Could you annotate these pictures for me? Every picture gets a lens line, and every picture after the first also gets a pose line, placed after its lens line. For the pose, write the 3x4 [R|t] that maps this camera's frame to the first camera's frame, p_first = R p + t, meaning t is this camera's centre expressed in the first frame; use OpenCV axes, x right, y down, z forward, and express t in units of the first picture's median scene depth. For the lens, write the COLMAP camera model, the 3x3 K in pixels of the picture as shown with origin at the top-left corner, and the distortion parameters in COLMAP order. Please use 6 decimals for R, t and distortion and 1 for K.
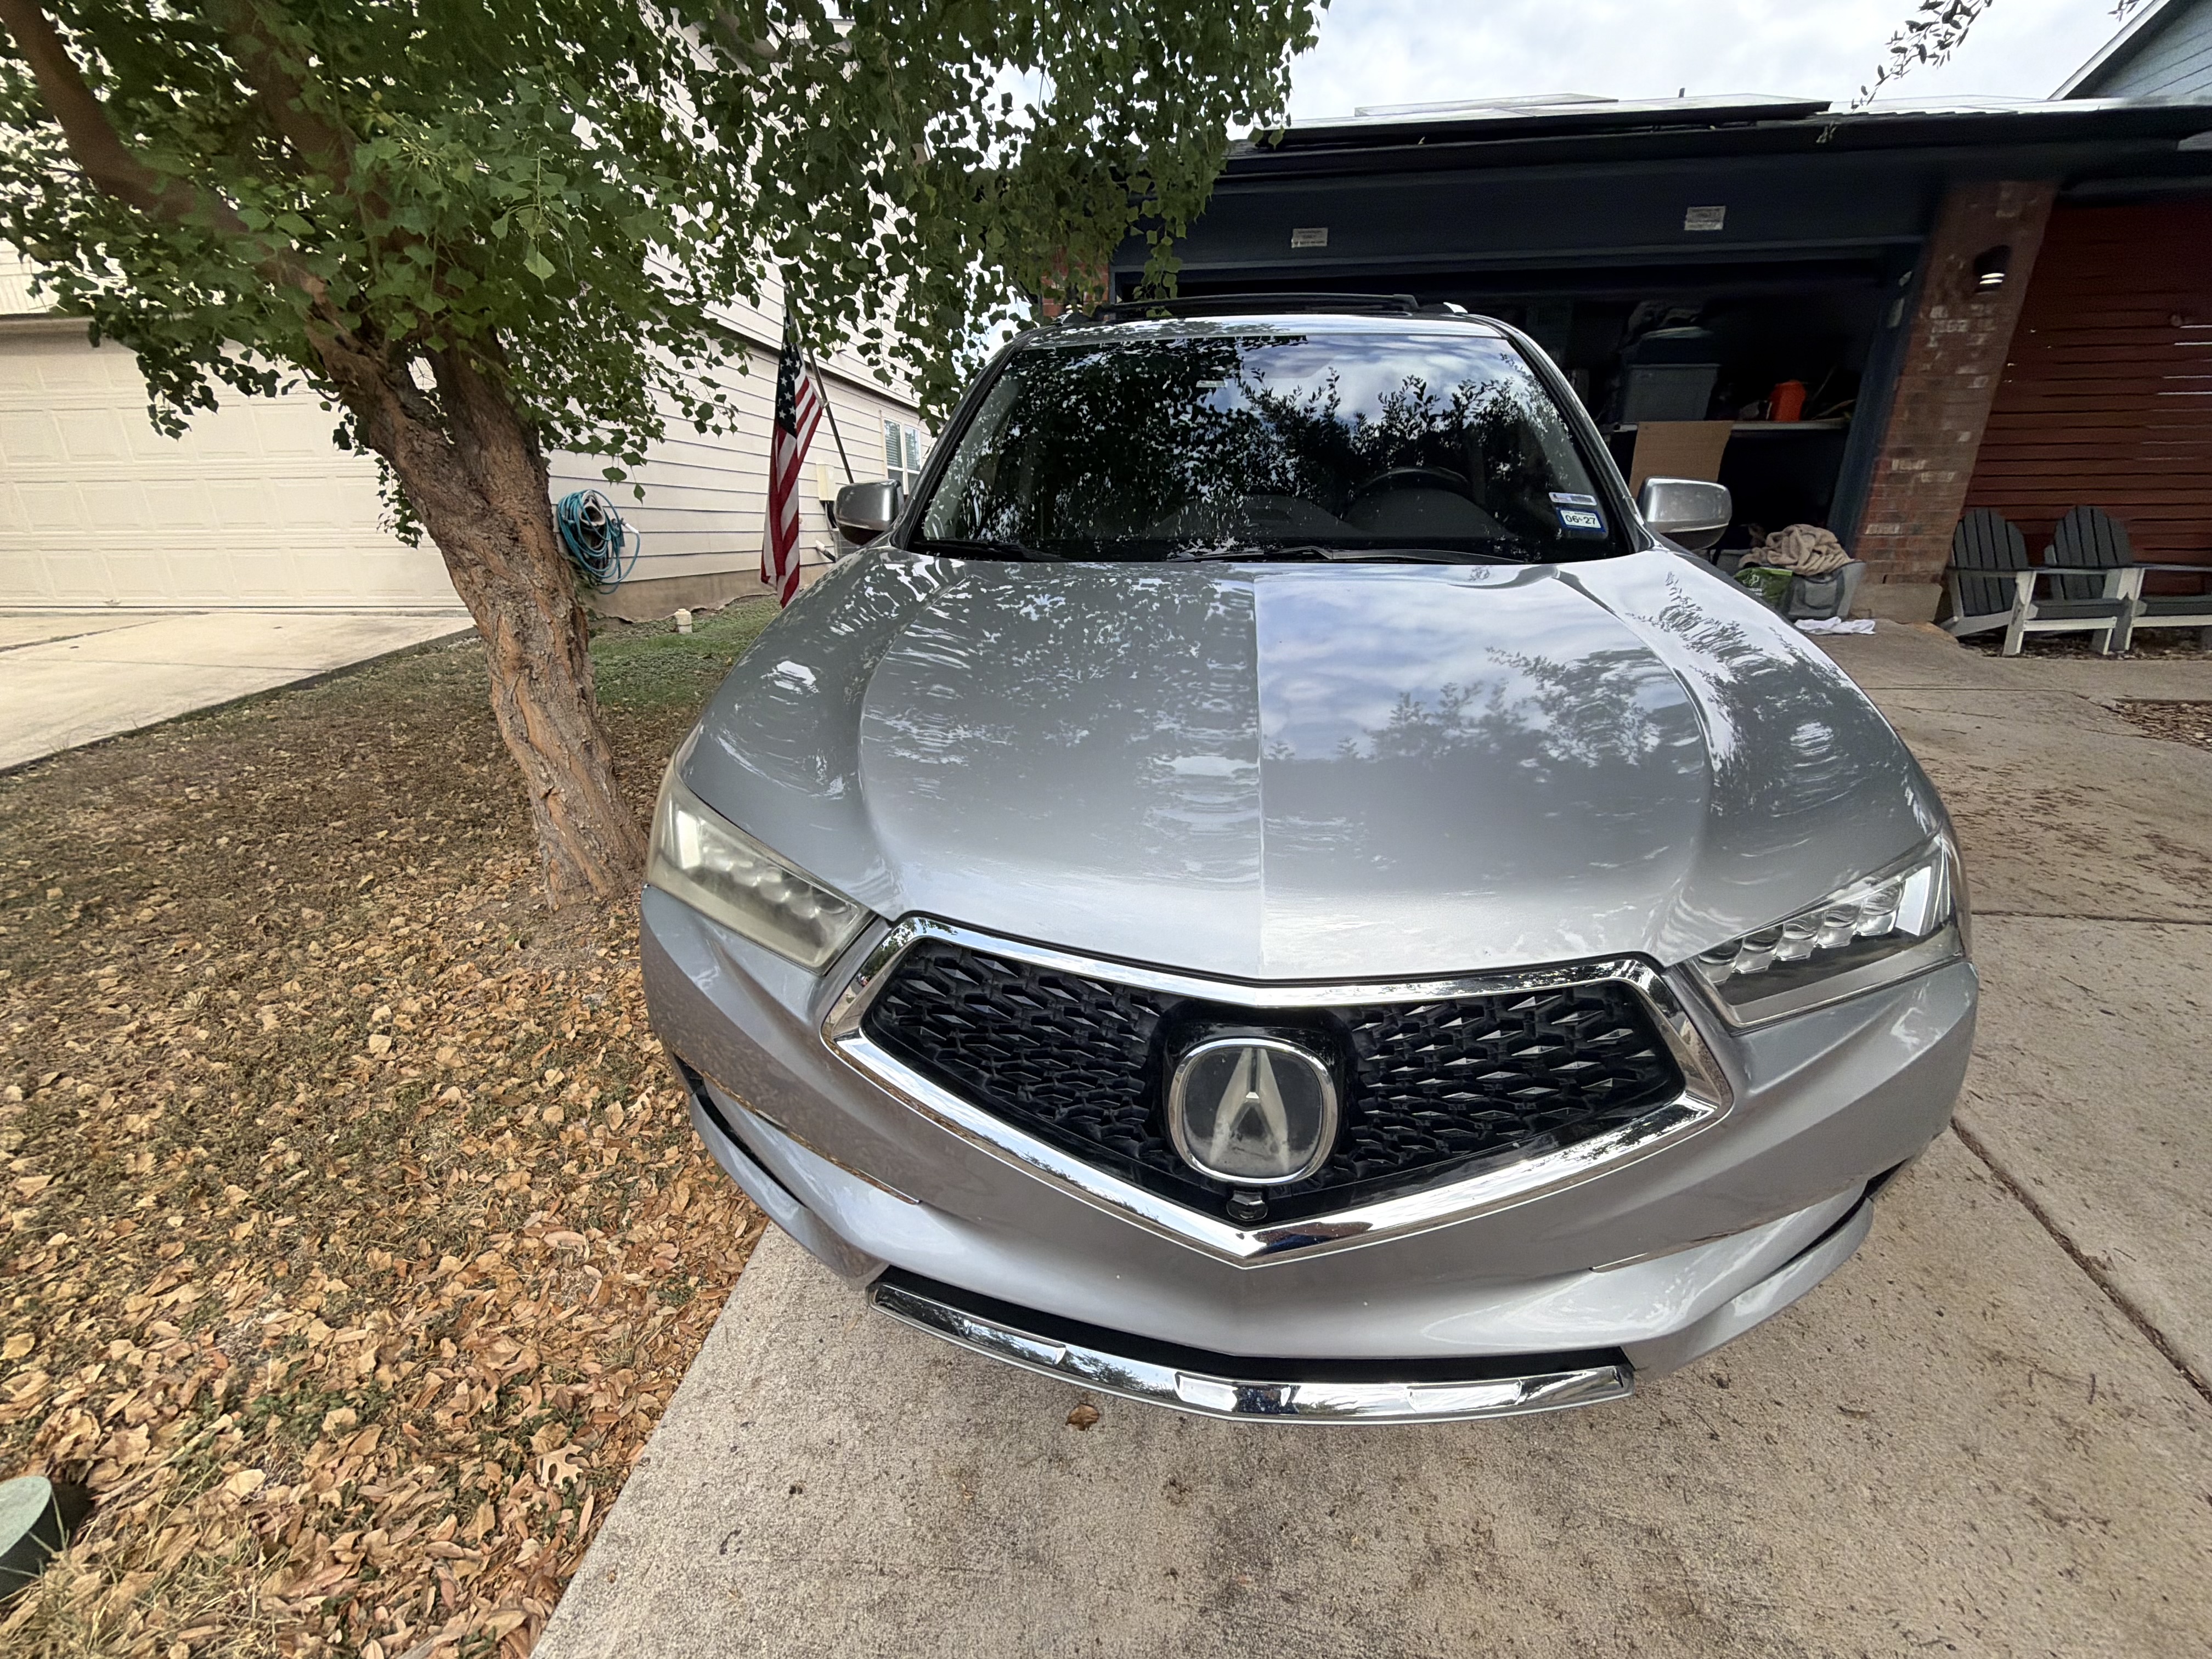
lens RADIAL K [[877.2, 0, 1106.0], [0, 877.2, 829.5], [0, 0, 1]] dist [0.000847, 0.000097]
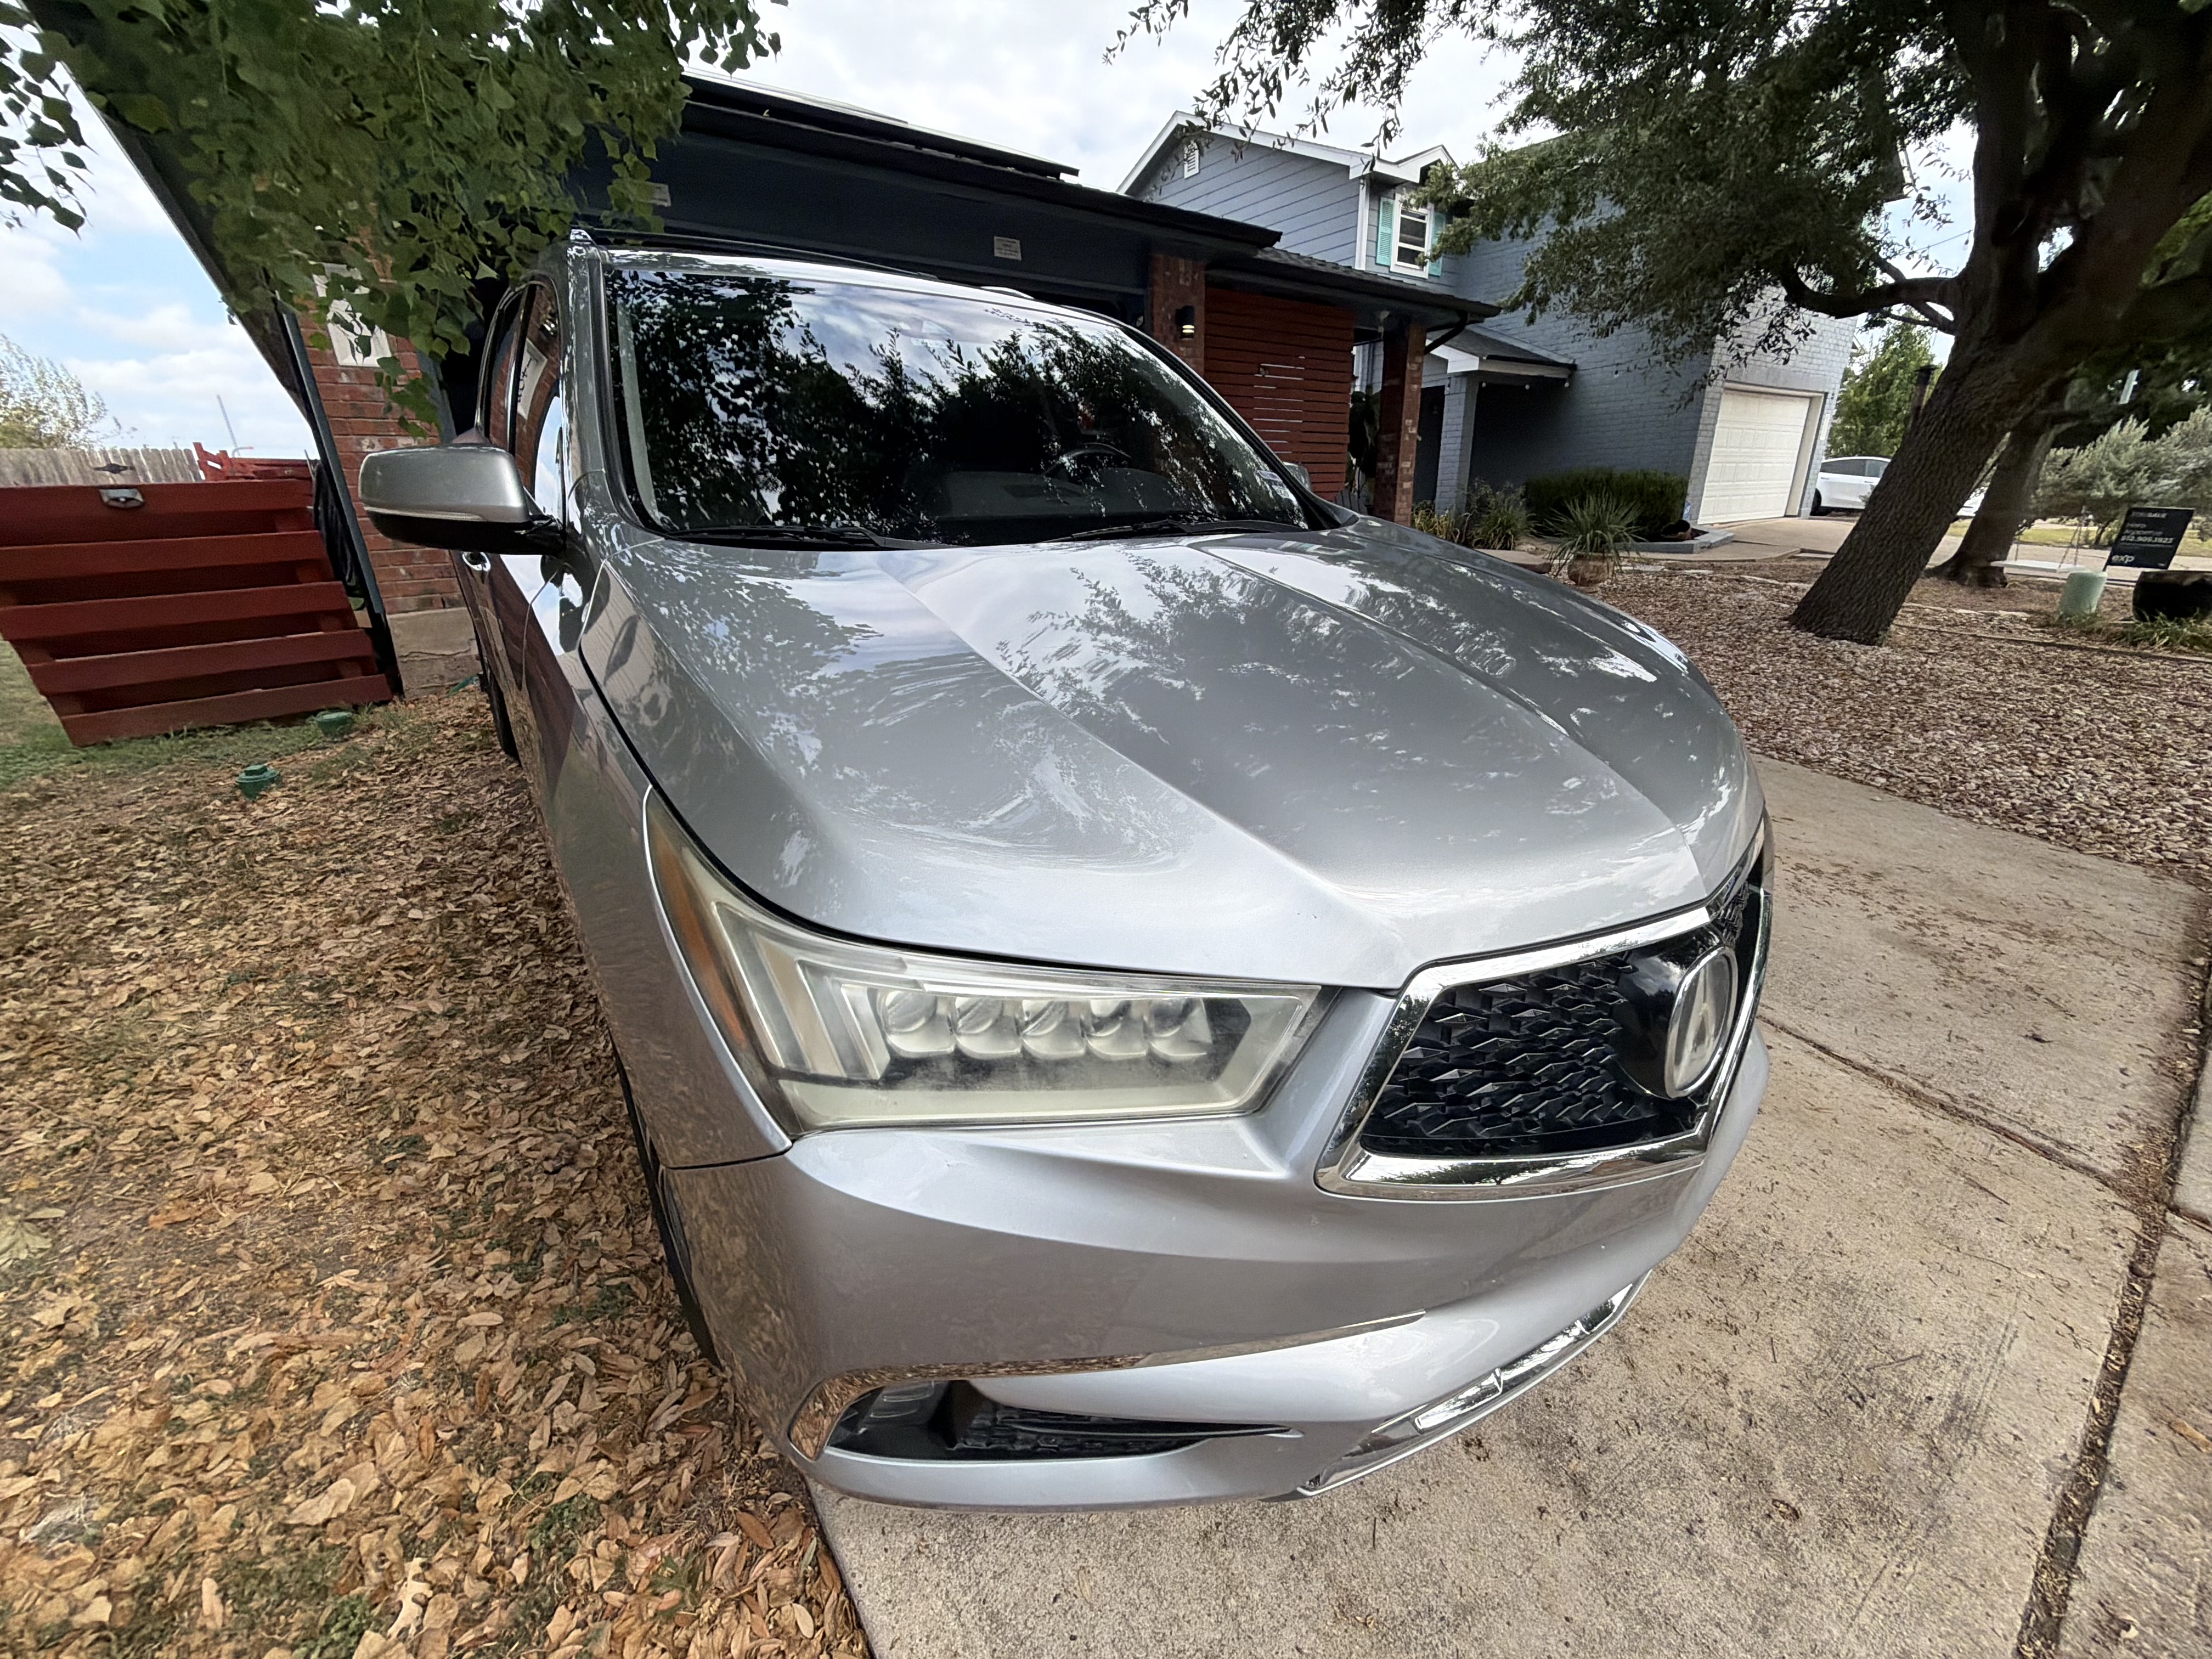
lens RADIAL K [[874.5, 0, 1106.0], [0, 874.5, 829.5], [0, 0, 1]] dist [-0.001806, 0.000642]
pose [[0.726878, -0.250417, 0.639484, -0.535410], [0.248722, 0.963929, 0.094754, -0.100180], [-0.640145, 0.090179, 0.762943, 0.344240]]
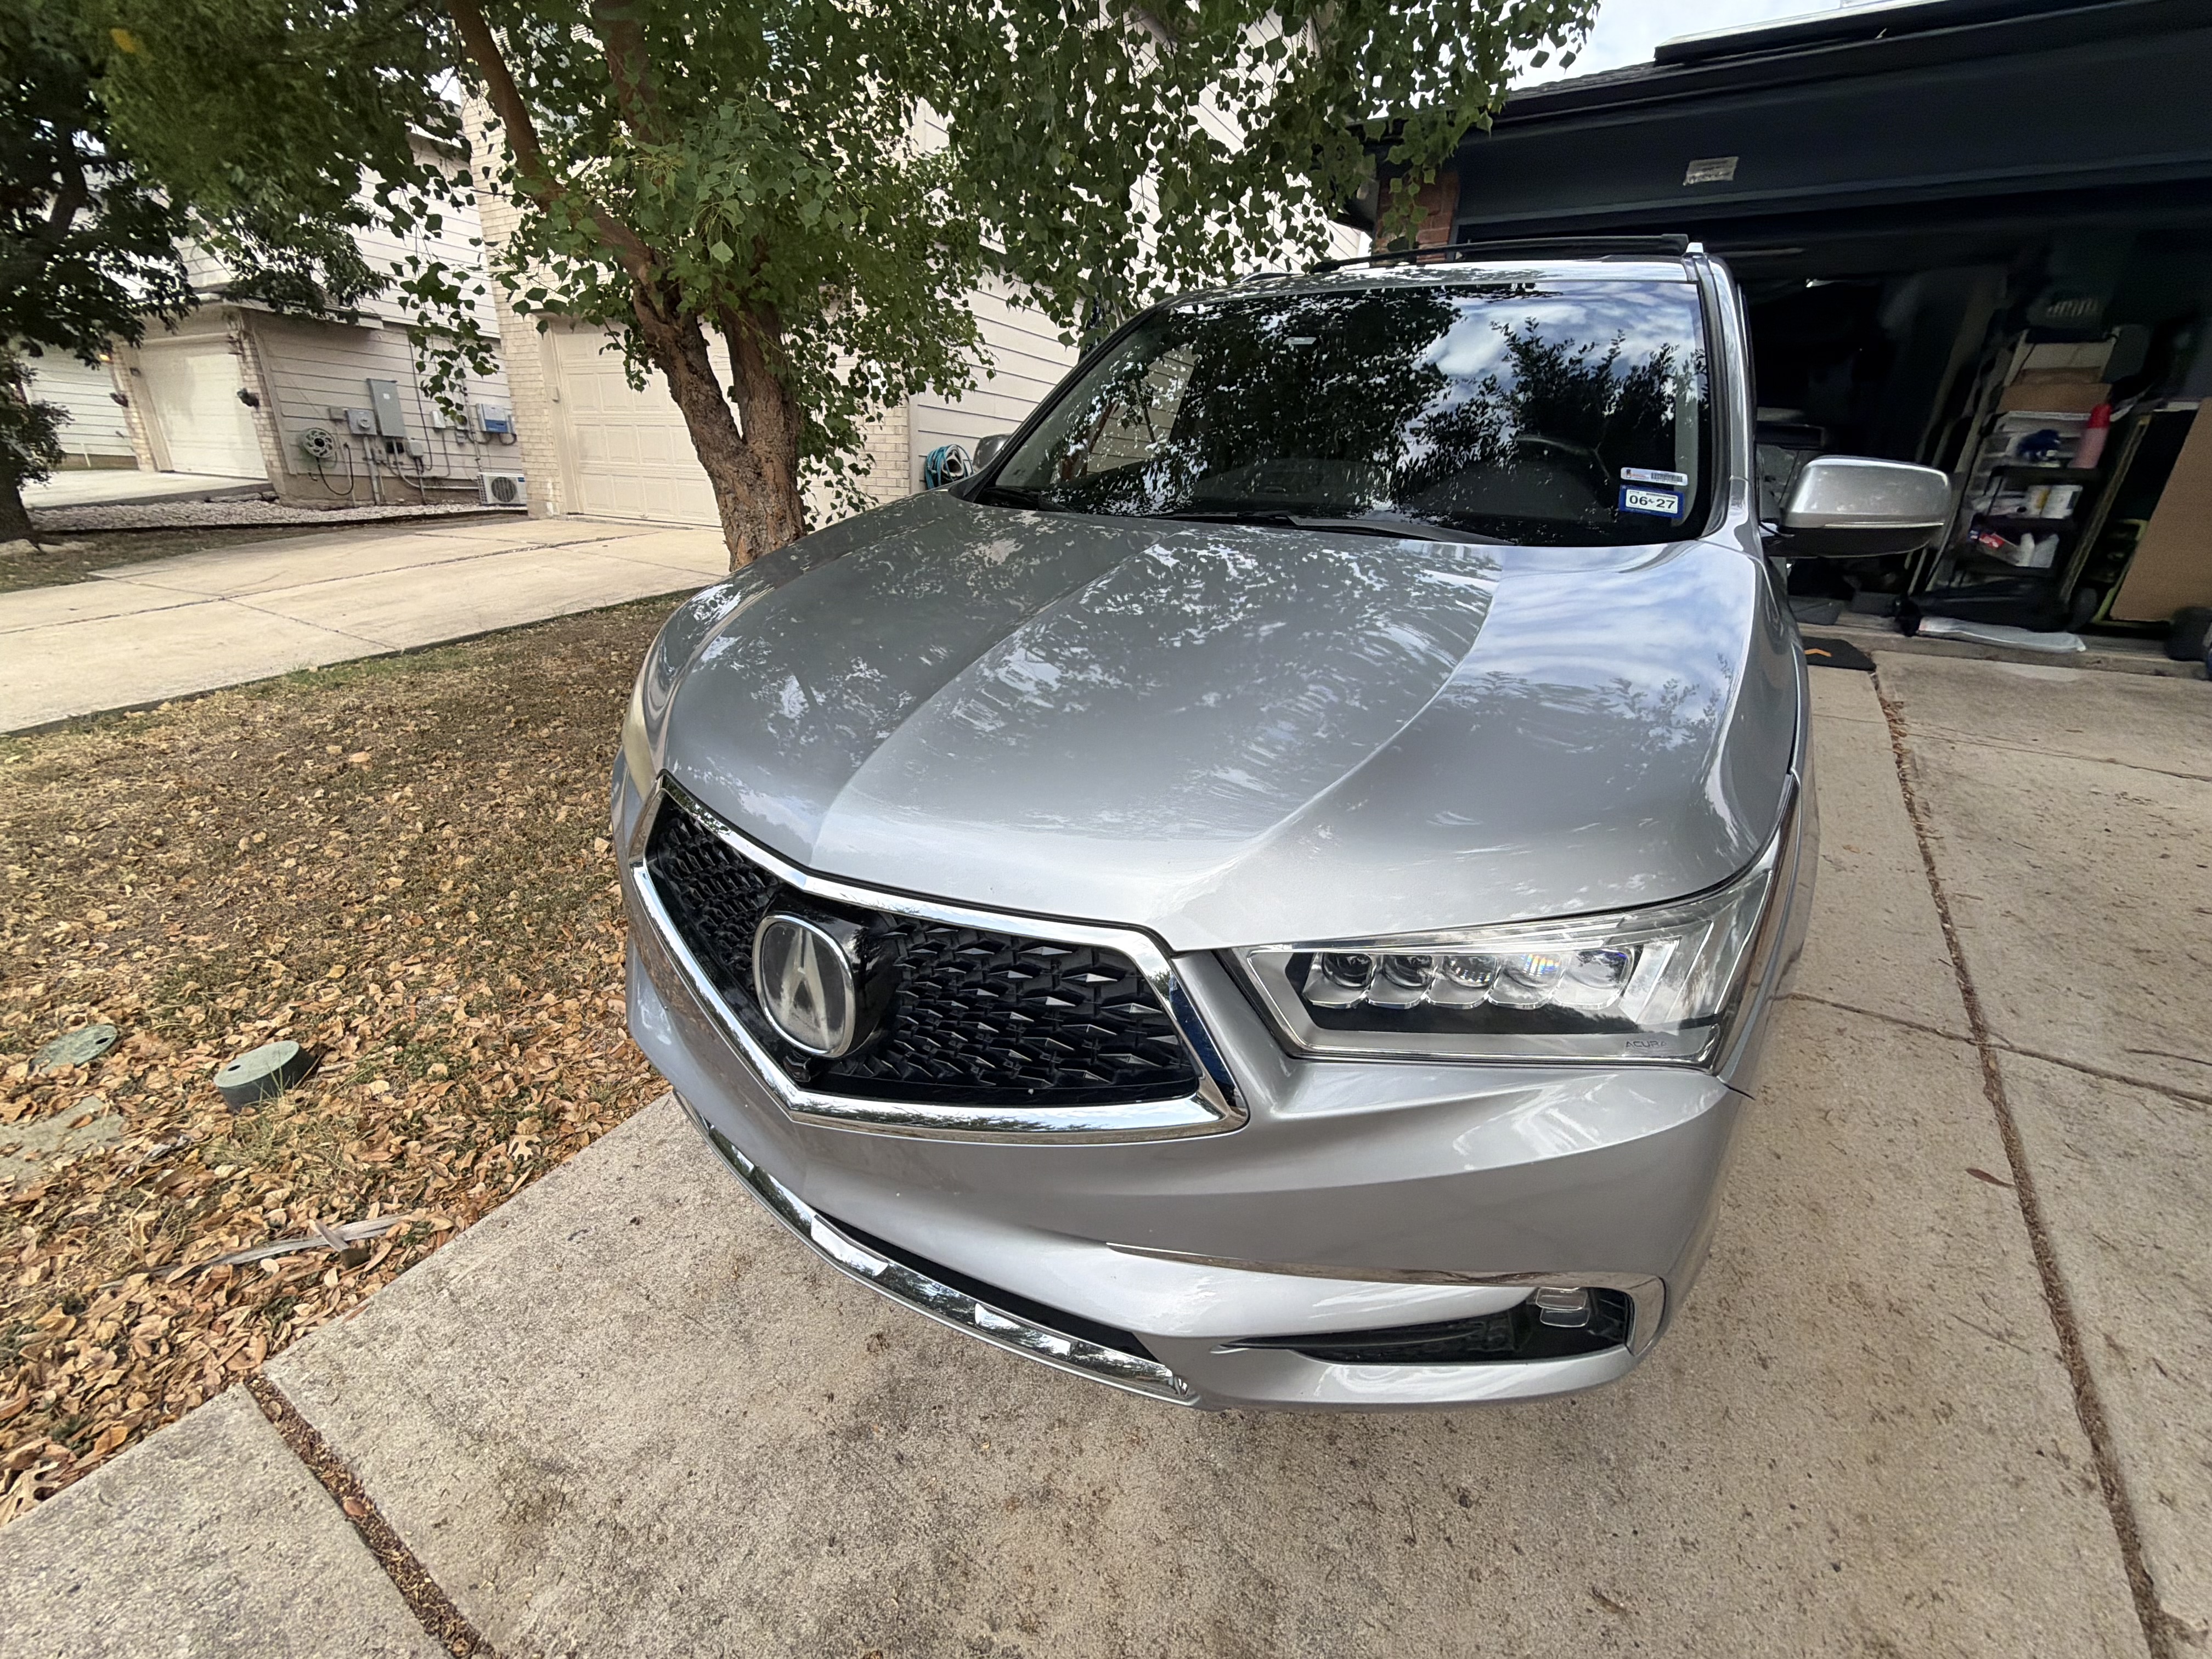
lens RADIAL K [[874.5, 0, 1106.0], [0, 874.5, 829.5], [0, 0, 1]] dist [-0.001806, 0.000642]
pose [[0.911749, 0.193761, -0.362175, 0.482745], [-0.182915, 0.981020, 0.064363, -0.009889], [0.367772, 0.007564, 0.929885, 0.051542]]
